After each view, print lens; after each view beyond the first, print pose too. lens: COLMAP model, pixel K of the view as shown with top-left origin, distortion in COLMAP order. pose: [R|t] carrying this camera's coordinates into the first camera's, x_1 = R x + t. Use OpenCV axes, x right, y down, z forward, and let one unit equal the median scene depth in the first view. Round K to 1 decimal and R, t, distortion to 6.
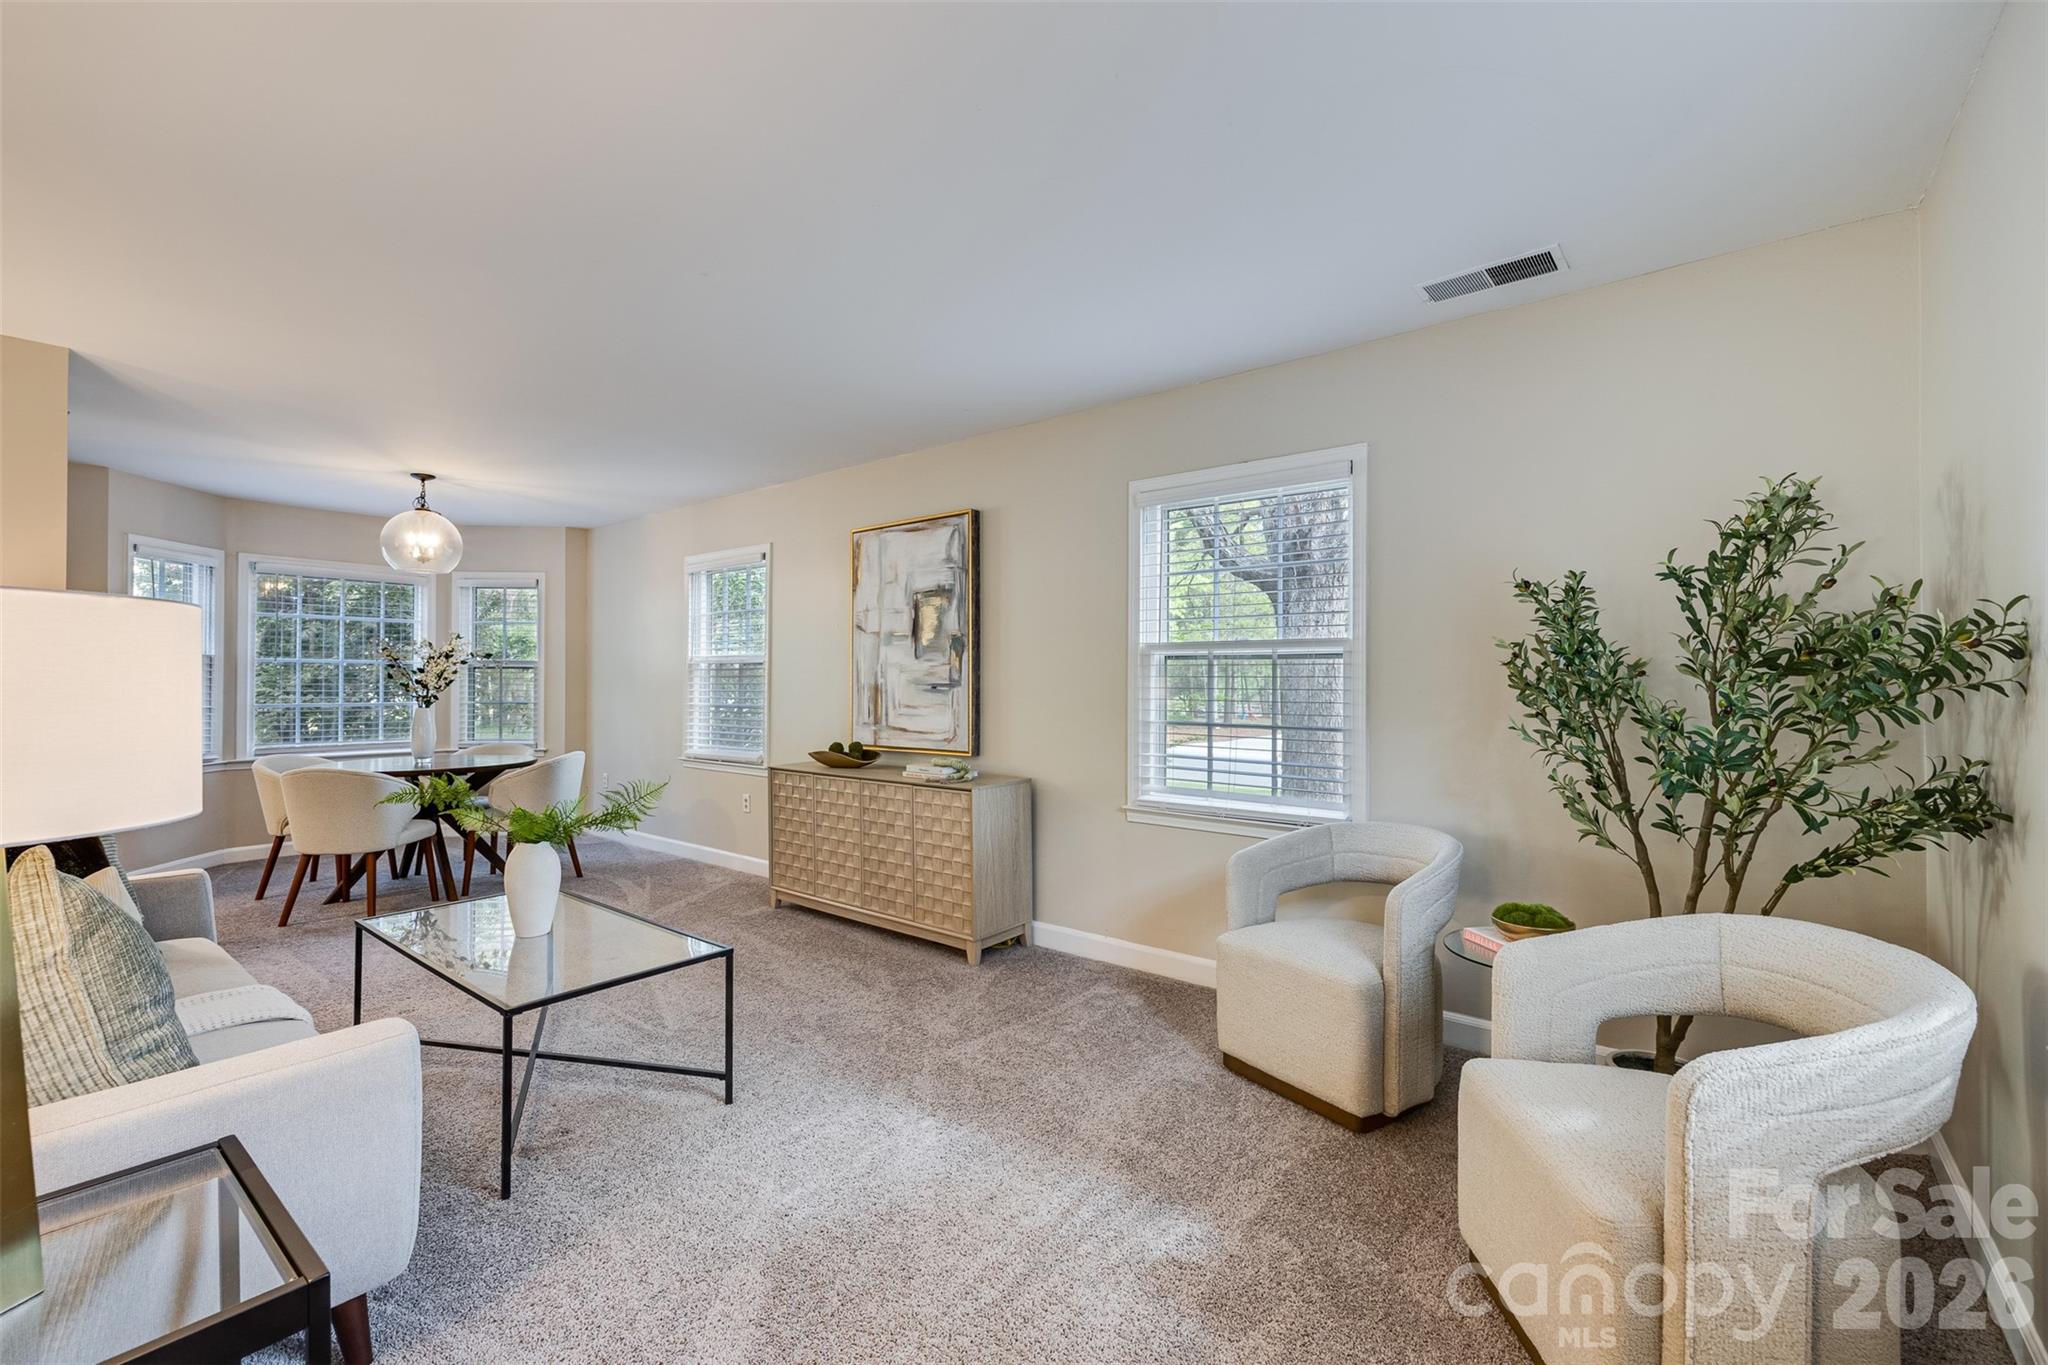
lens RADIAL K [[867.1, 0, 1020.5], [0, 867.1, 676.5], [0, 0, 1]] dist [-0.000379, -0.000225]
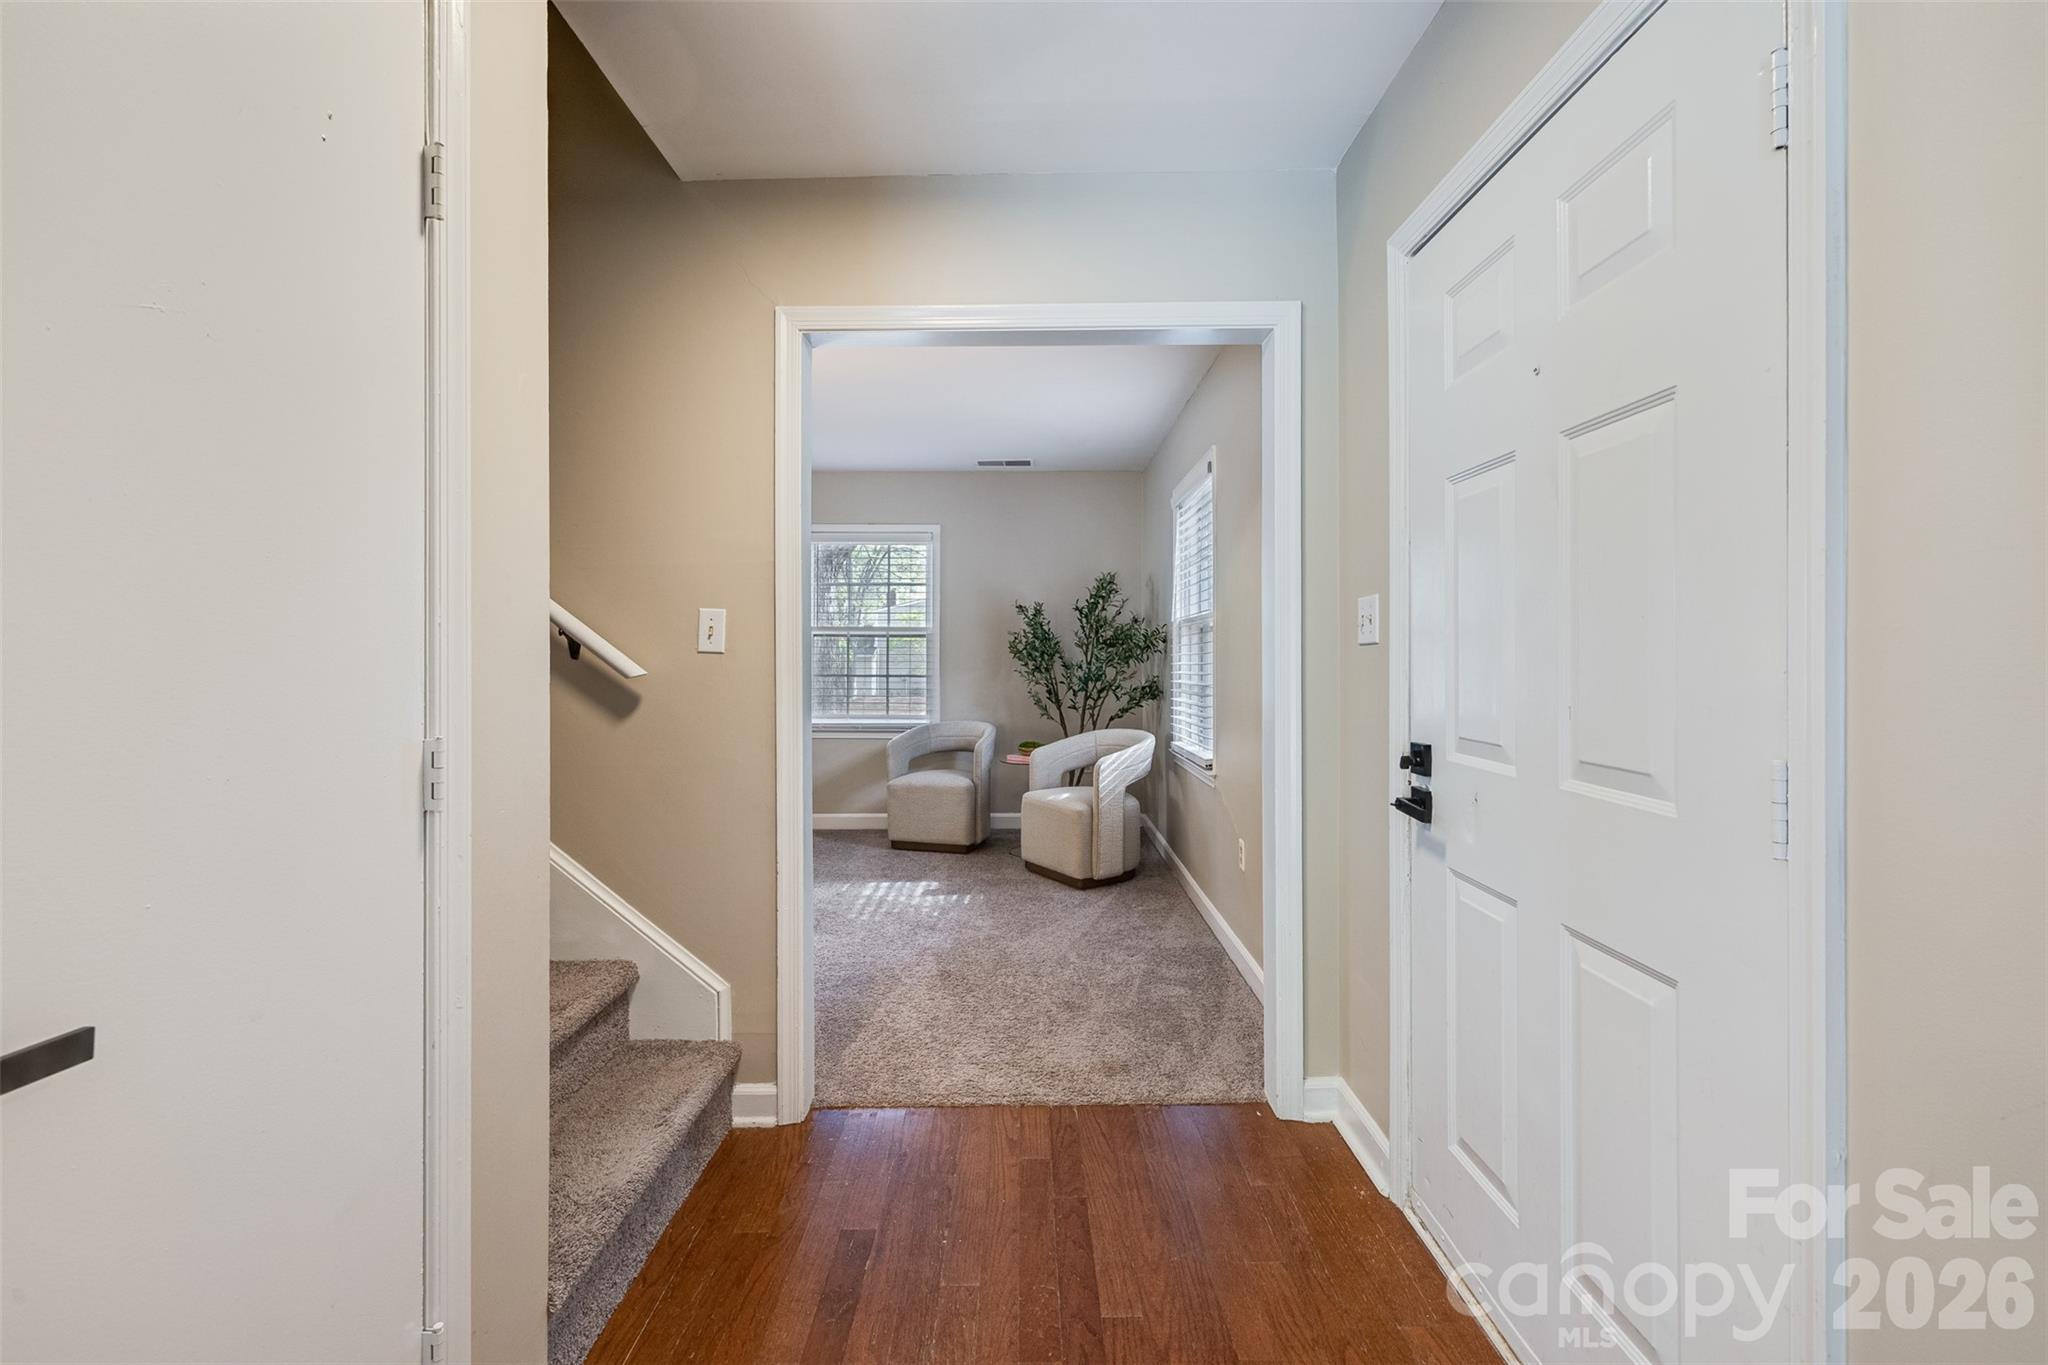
lens RADIAL K [[867.1, 0, 1022.6], [0, 867.1, 665.1], [0, 0, 1]] dist [-0.000379, -0.000225]
pose [[0.776160, -0.013533, 0.630391, -0.986812], [-0.001368, 0.999731, 0.023146, -0.007992], [-0.630535, -0.018827, 0.775932, -0.893300]]
